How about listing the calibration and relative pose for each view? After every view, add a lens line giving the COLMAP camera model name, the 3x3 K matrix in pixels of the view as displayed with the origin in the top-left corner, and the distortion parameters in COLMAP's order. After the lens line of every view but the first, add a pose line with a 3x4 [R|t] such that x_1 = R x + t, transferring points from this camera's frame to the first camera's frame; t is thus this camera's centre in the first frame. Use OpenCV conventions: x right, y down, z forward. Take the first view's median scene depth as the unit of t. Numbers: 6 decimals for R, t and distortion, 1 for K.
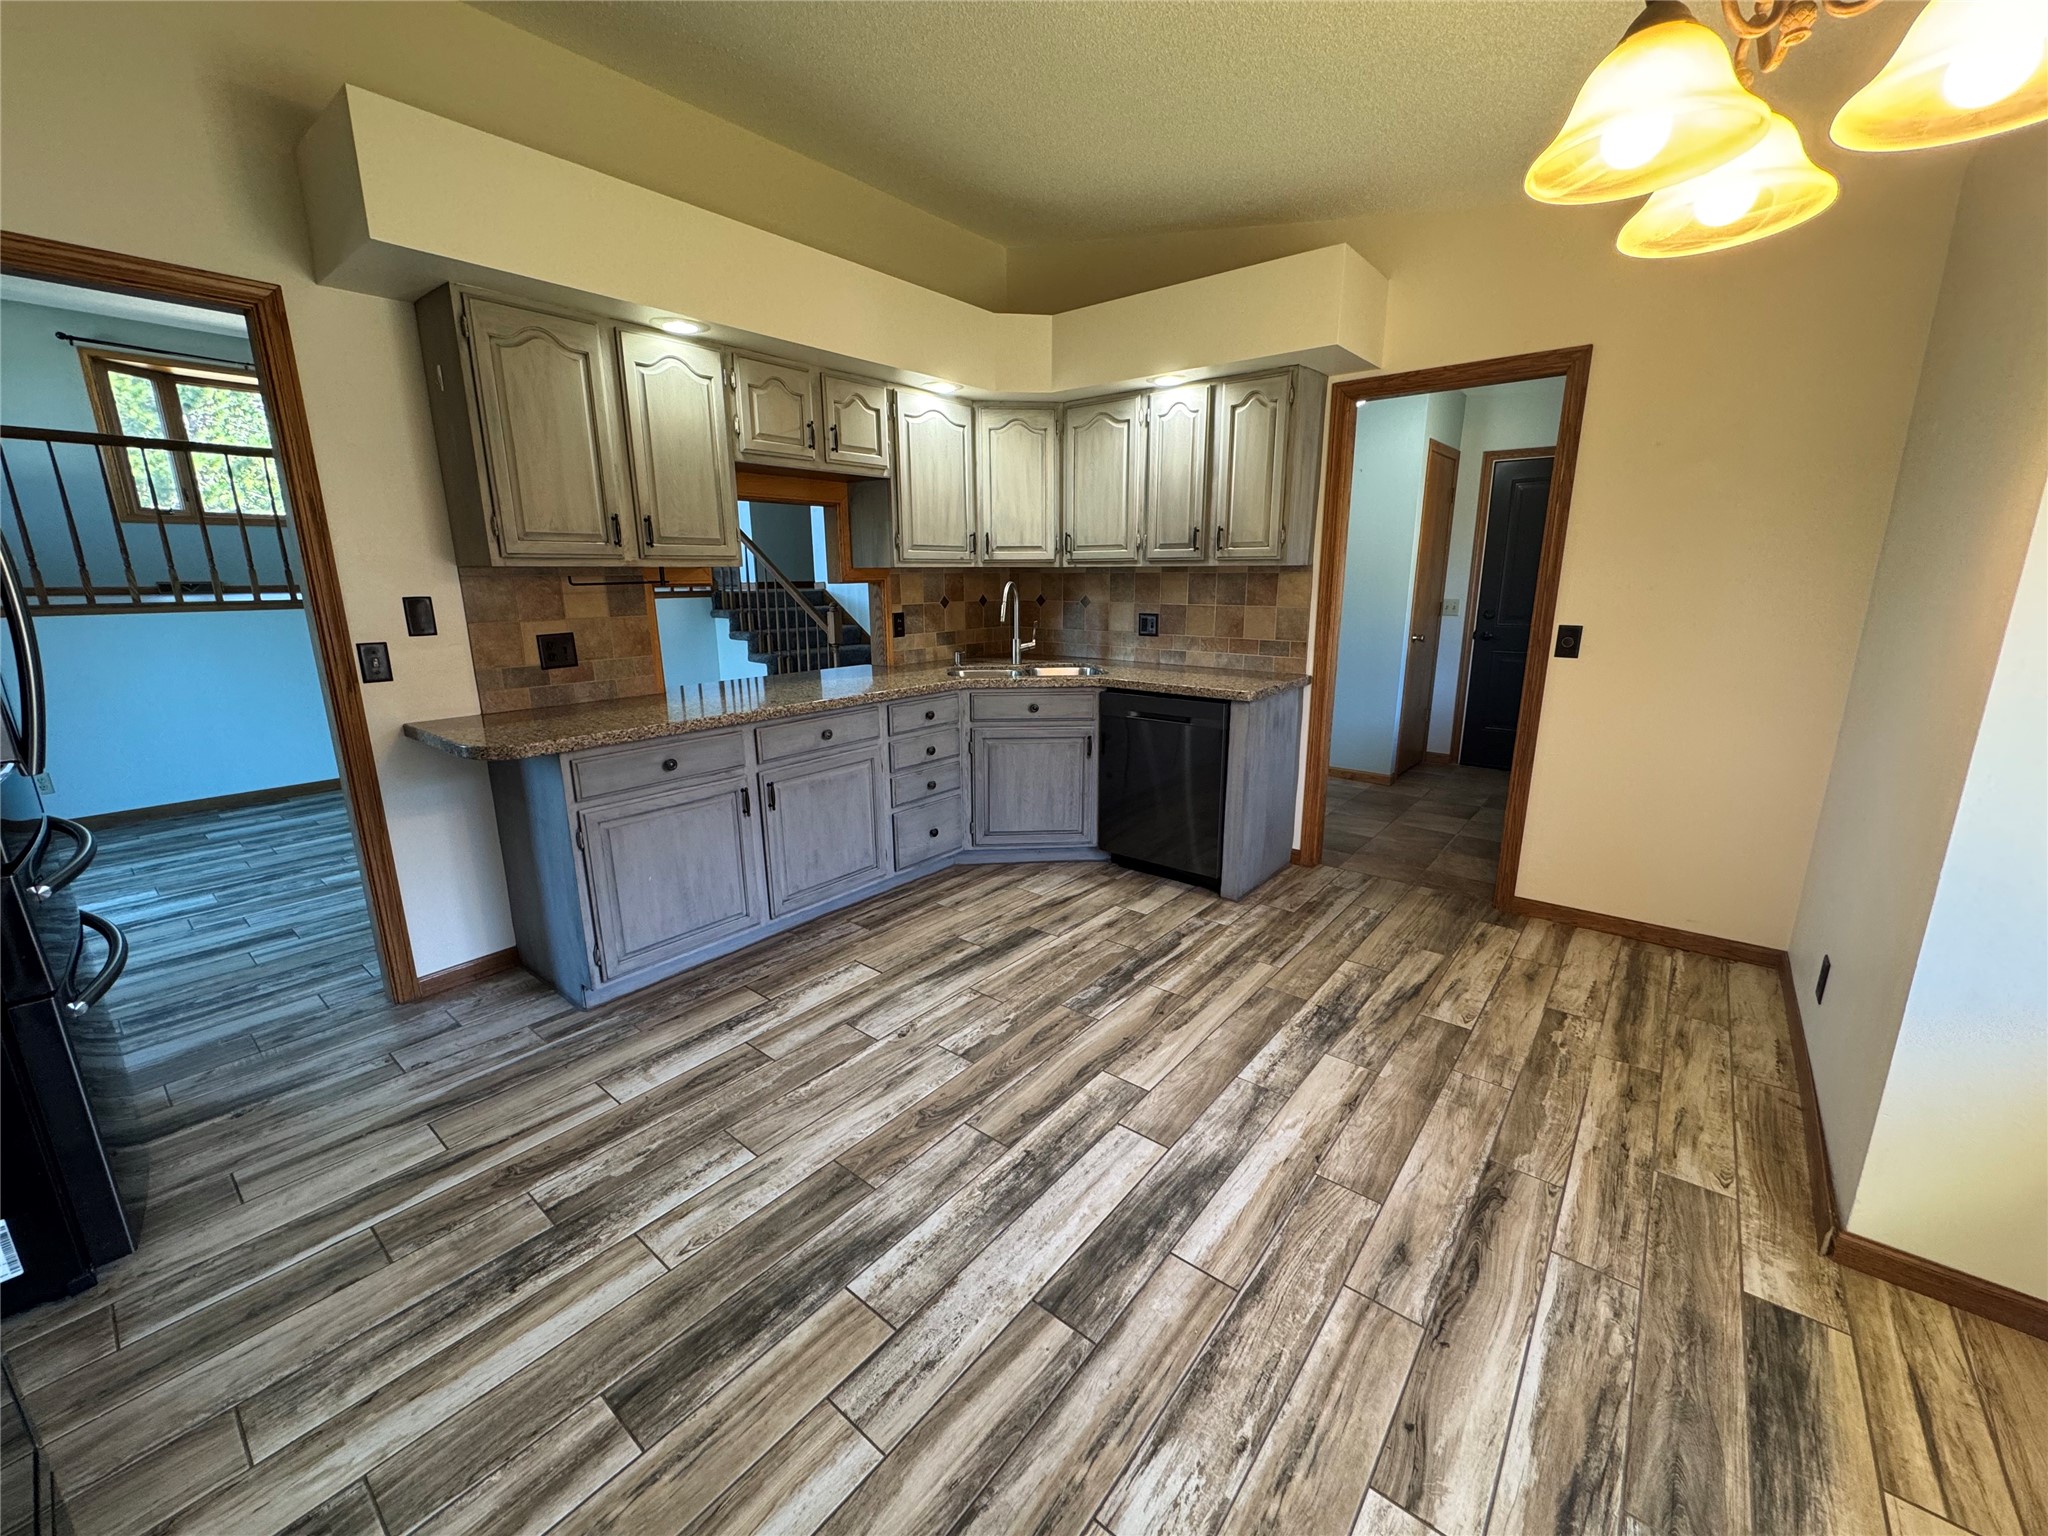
lens RADIAL K [[816.1, 0, 1025.4], [0, 816.1, 770.0], [0, 0, 1]] dist [-0.002695, 0.000540]
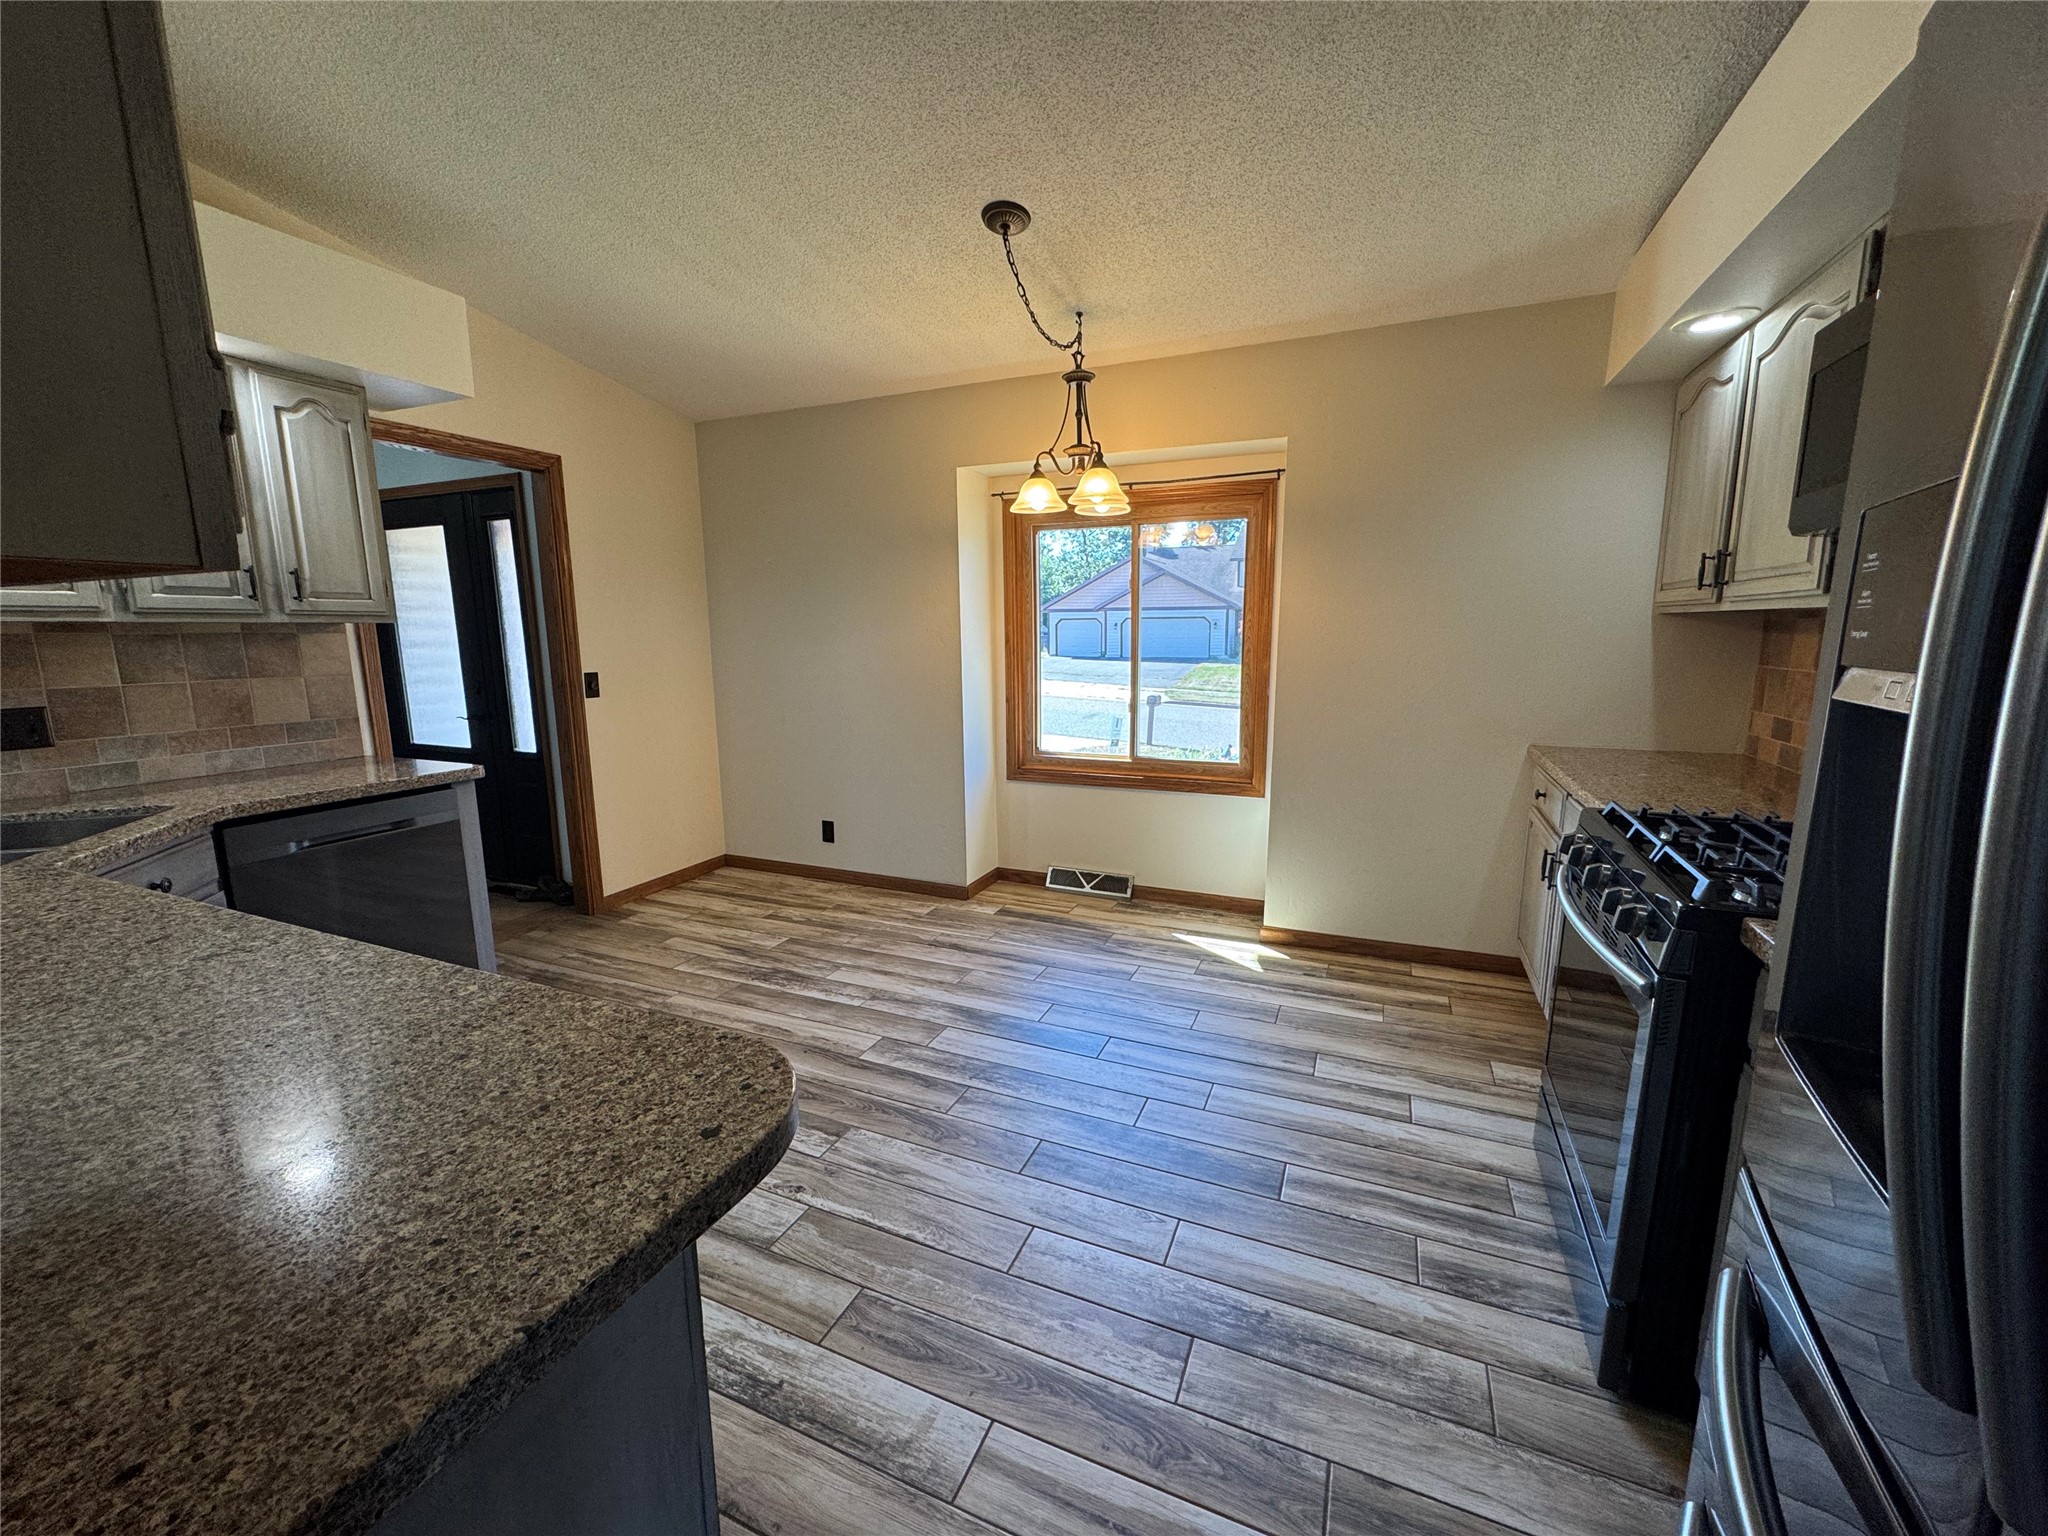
lens RADIAL K [[816.1, 0, 1022.6], [0, 816.1, 769.3], [0, 0, 1]] dist [-0.002695, 0.000540]
pose [[-0.268177, -0.155766, 0.950694, -0.974465], [0.236889, 0.945880, 0.221800, -0.206645], [-0.933791, 0.284690, -0.216764, 0.908821]]
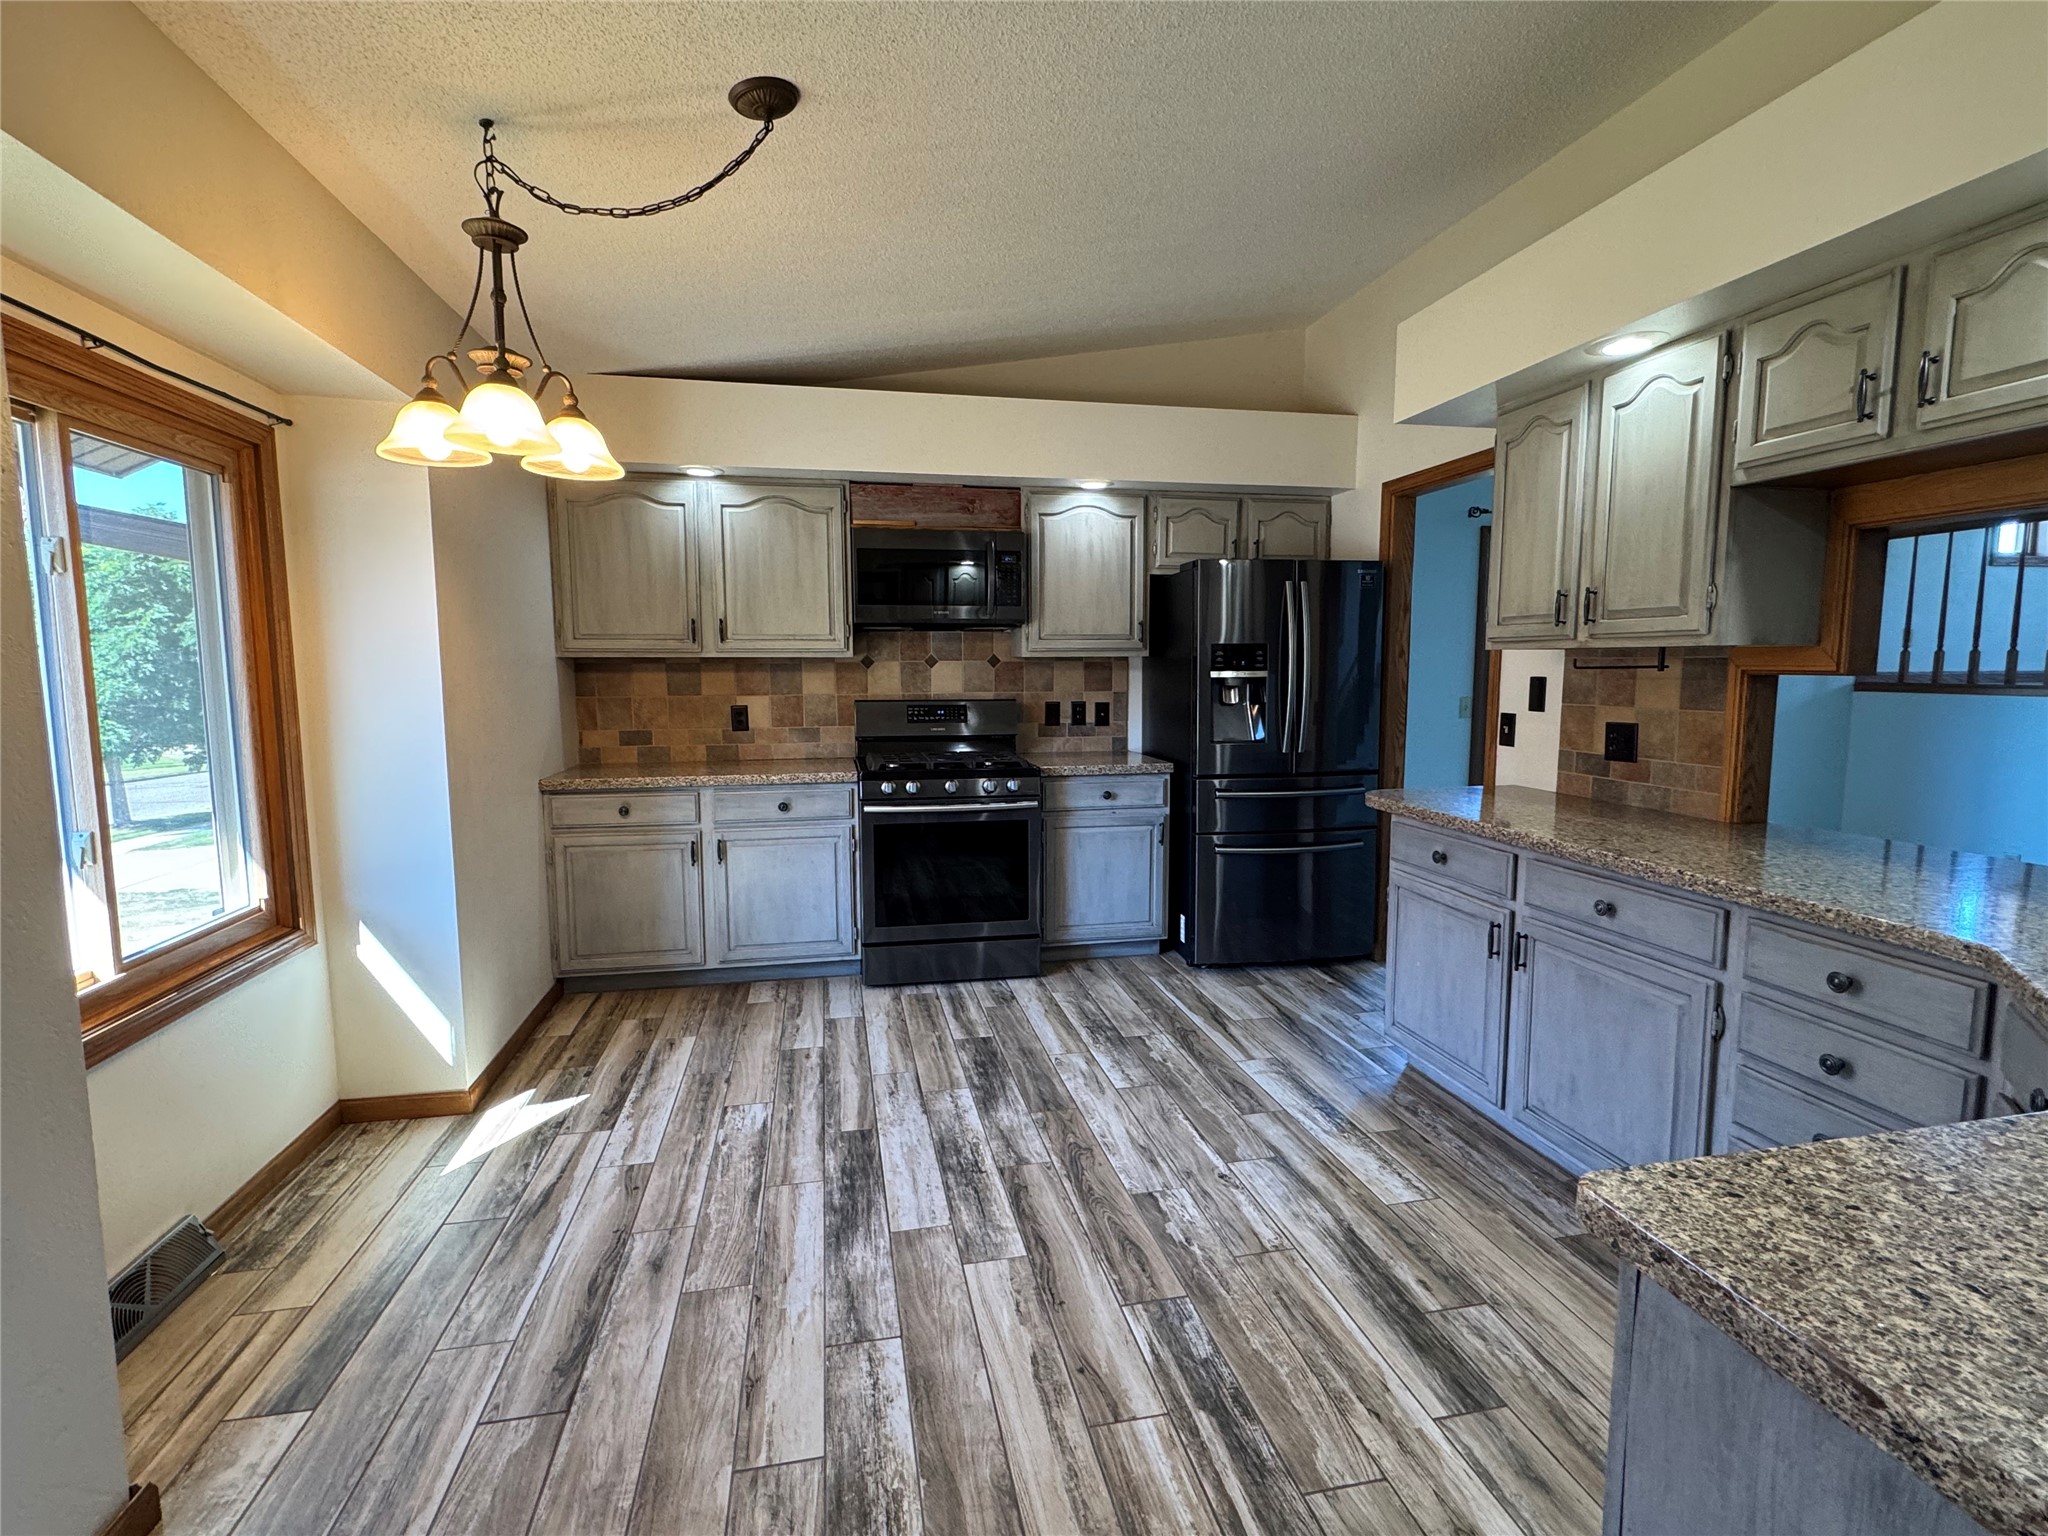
lens RADIAL K [[954.3, 0, 1015.6], [0, 954.3, 768.2], [0, 0, 1]] dist [-0.001313, 0.000812]
pose [[-0.637288, 0.091482, -0.765177, 0.780882], [-0.175070, 0.949780, 0.259362, -0.336595], [0.750476, 0.299248, -0.589267, 1.394090]]
